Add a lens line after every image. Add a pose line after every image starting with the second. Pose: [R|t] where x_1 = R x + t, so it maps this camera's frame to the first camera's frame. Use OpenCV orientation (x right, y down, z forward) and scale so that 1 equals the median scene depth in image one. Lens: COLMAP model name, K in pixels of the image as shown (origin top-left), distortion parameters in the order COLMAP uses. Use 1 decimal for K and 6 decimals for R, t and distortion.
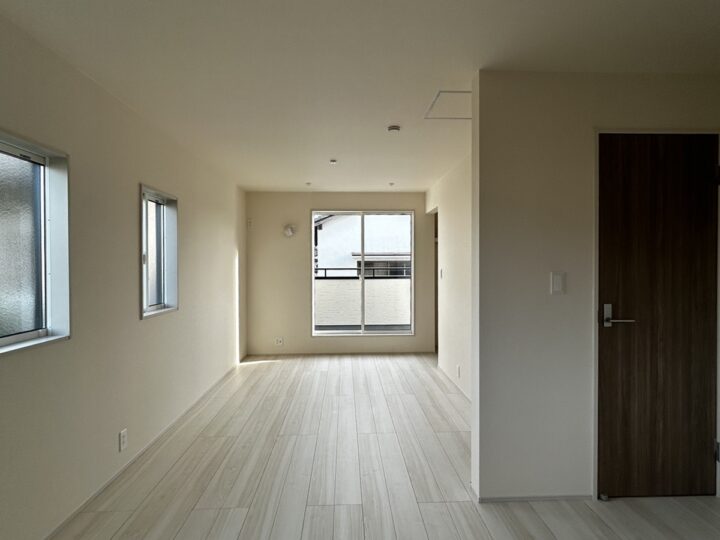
lens RADIAL K [[304.3, 0, 358.9], [0, 304.3, 266.5], [0, 0, 1]] dist [0.002657, 0.001493]
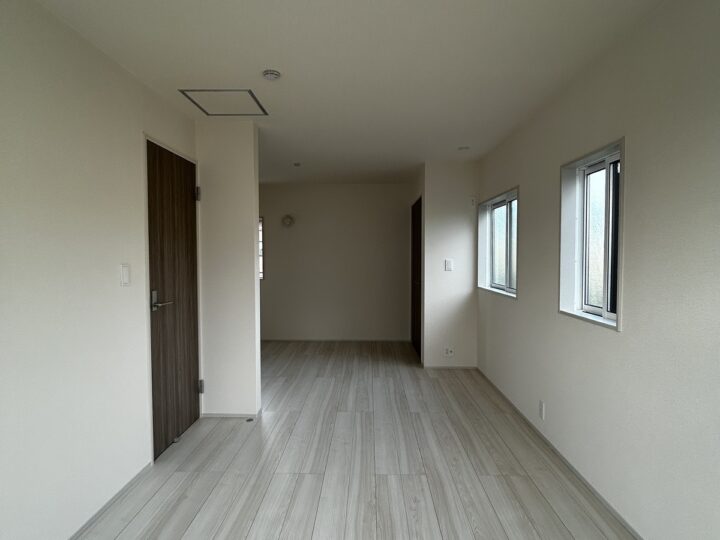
lens RADIAL K [[304.3, 0, 360.6], [0, 304.3, 264.8], [0, 0, 1]] dist [0.002657, 0.001493]
pose [[-0.997100, 0.003297, 0.076030, -0.174676], [0.006279, 0.999219, 0.039013, -0.012866], [-0.075842, 0.039377, -0.996342, 1.929157]]
